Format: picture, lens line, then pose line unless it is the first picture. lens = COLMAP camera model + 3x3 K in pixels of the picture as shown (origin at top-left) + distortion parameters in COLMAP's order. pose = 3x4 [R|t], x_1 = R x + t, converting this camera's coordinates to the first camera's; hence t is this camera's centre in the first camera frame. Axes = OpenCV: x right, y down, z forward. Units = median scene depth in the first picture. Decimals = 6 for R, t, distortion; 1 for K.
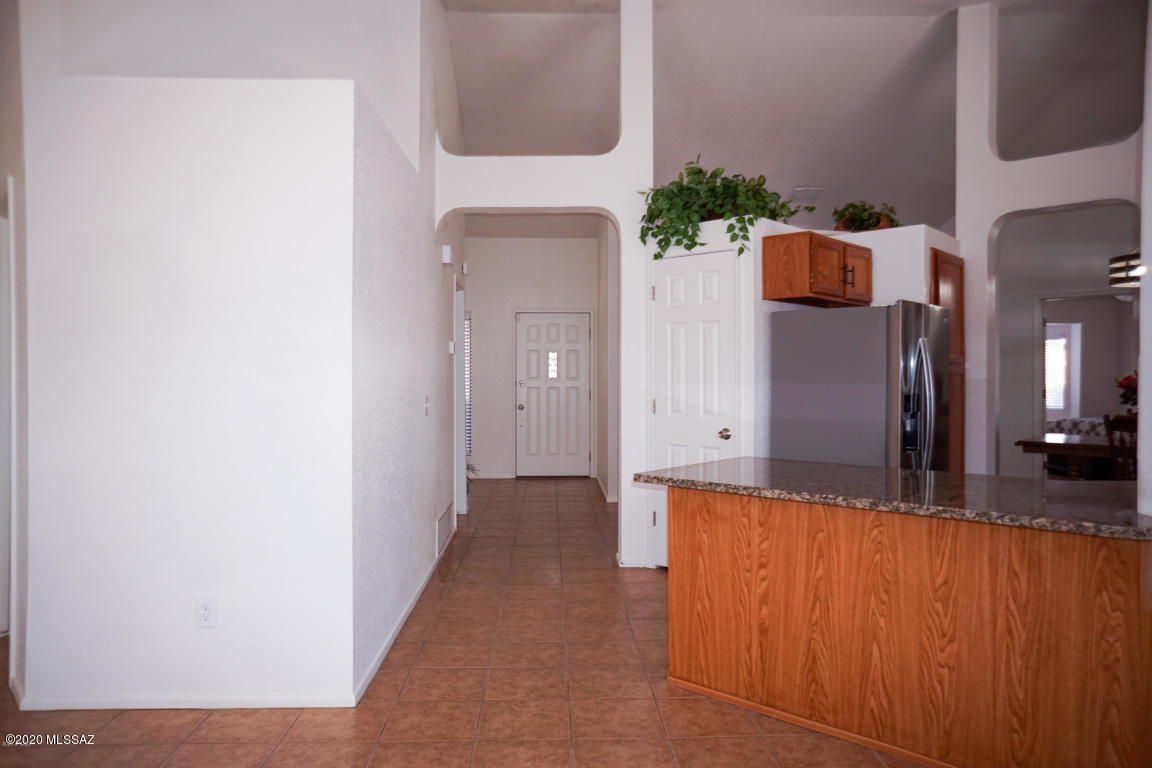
lens RADIAL K [[787.5, 0, 577.9], [0, 787.5, 376.0], [0, 0, 1]] dist [-0.058334, 0.074843]
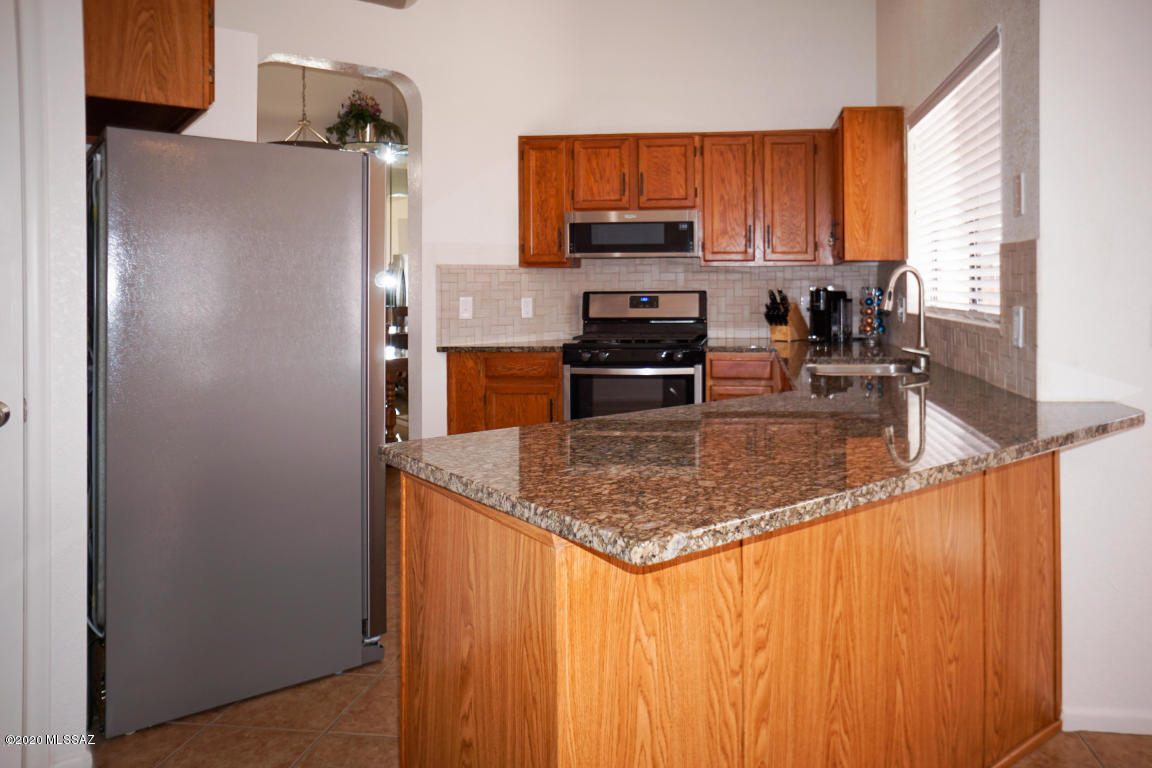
lens RADIAL K [[826.9, 0, 662.9], [0, 826.9, 285.1], [0, 0, 1]] dist [-0.030126, 0.003714]
pose [[0.127186, 0.004115, 0.991870, -0.282963], [0.005214, 0.999975, -0.004817, 0.024527], [-0.991865, 0.005784, 0.127161, 1.036665]]
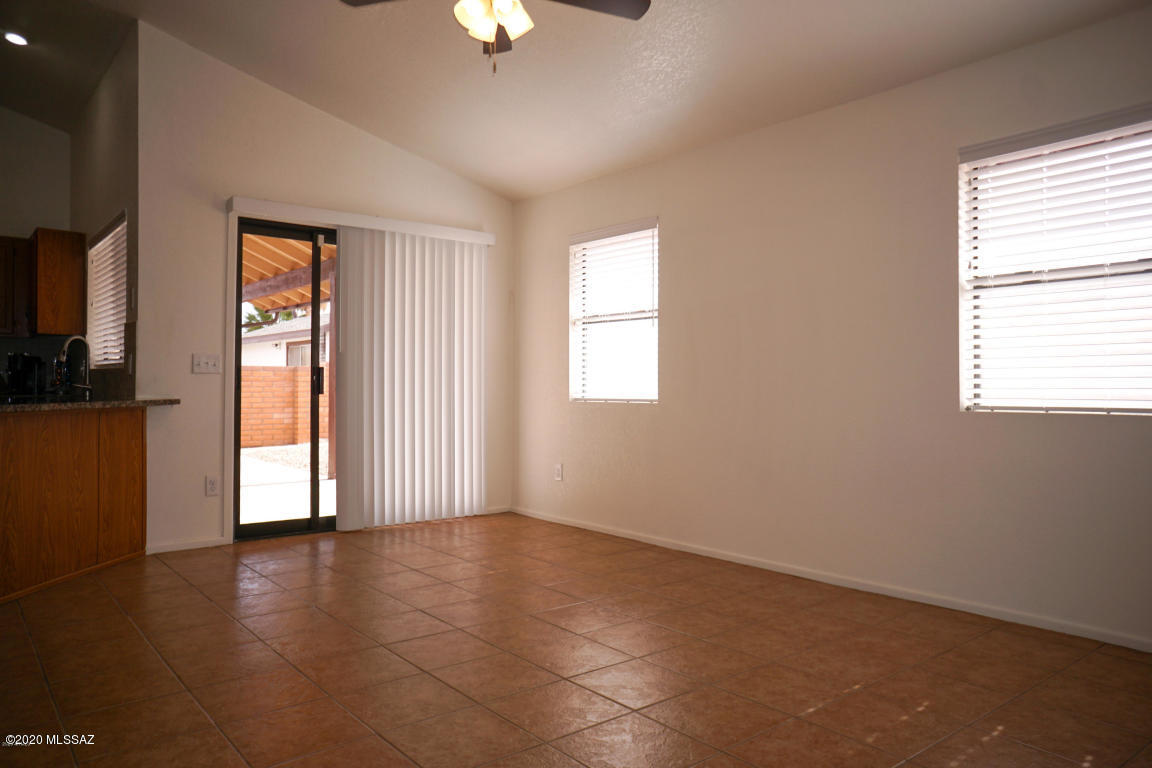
lens RADIAL K [[787.5, 0, 577.9], [0, 787.5, 376.0], [0, 0, 1]] dist [-0.058334, 0.074843]
pose [[-0.618945, 0.007222, 0.785401, -1.235147], [-0.001698, 0.999943, -0.010534, 0.104700], [-0.785432, -0.007854, -0.618898, 1.050275]]
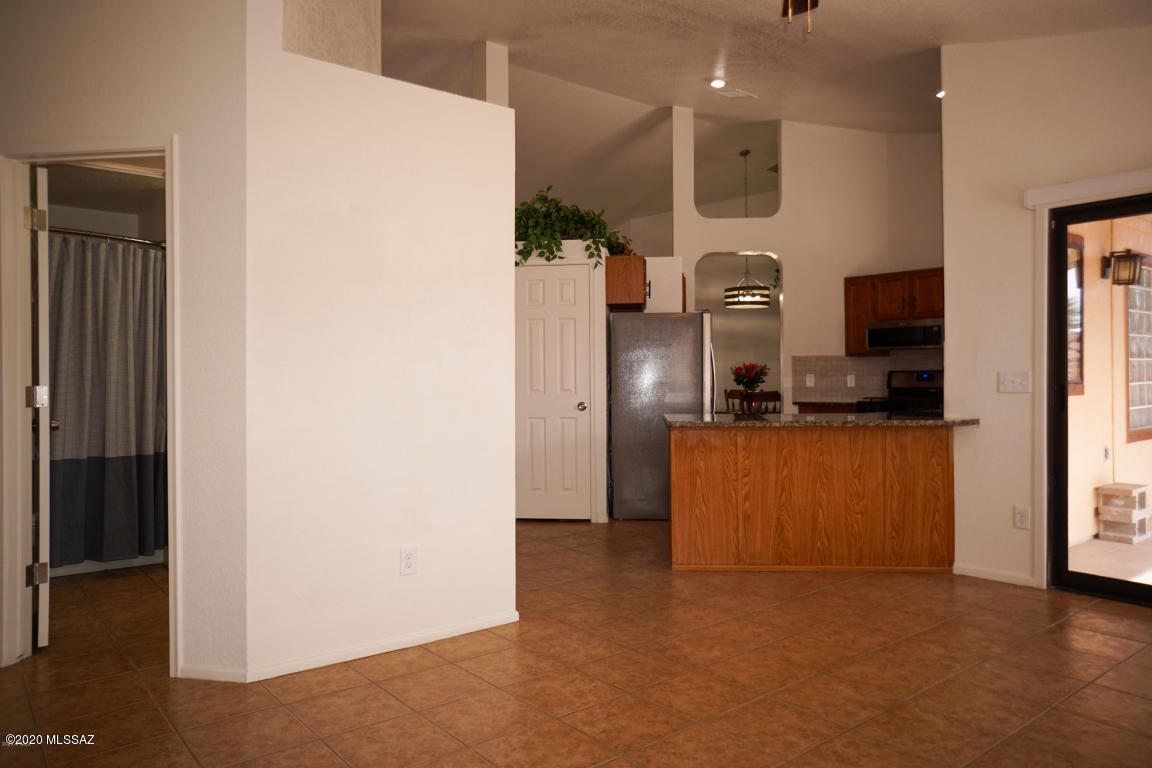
lens RADIAL K [[787.5, 0, 577.9], [0, 787.5, 376.0], [0, 0, 1]] dist [-0.058334, 0.074843]
pose [[0.788630, -0.003223, 0.614859, -1.028013], [0.008456, 0.999949, -0.005604, 0.052720], [-0.614810, 0.009619, 0.788617, -0.028635]]
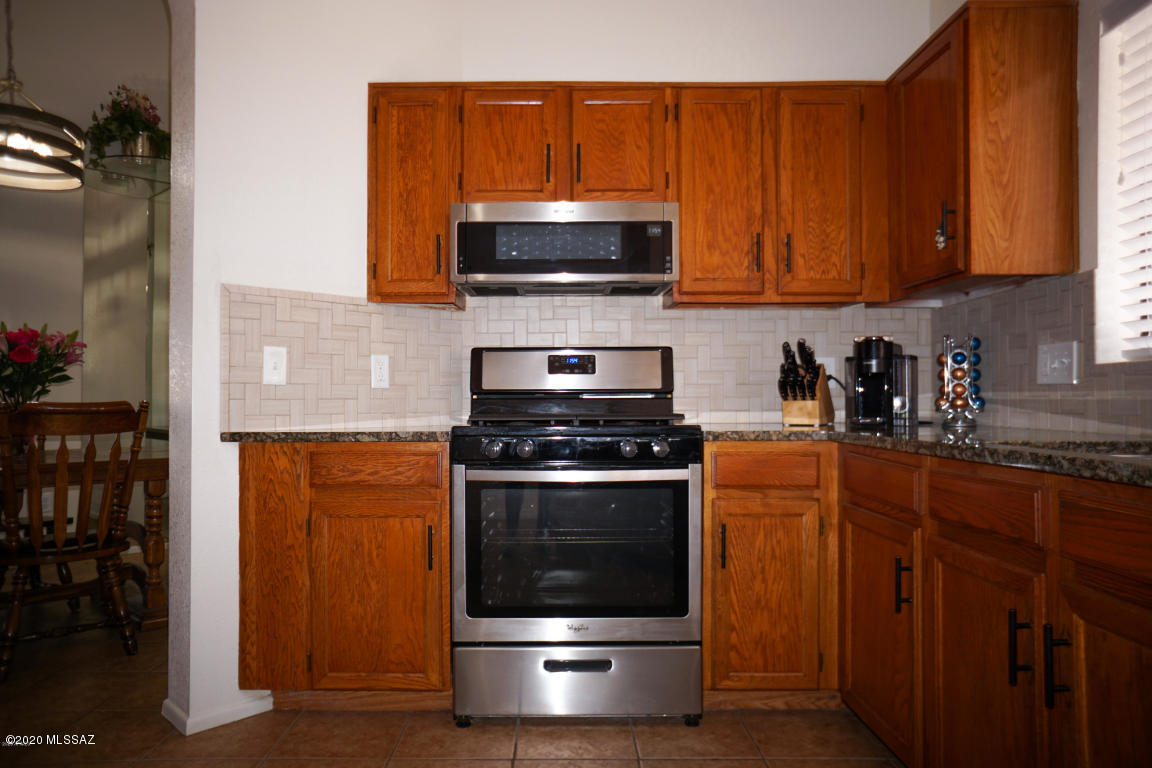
lens RADIAL K [[790.8, 0, 552.1], [0, 790.8, 401.3], [0, 0, 1]] dist [-0.062299, 0.077096]
pose [[0.032224, 0.004086, 0.999472, 0.421801], [0.000955, 0.999991, -0.004119, 0.104988], [-0.999480, 0.001087, 0.032220, 1.294000]]
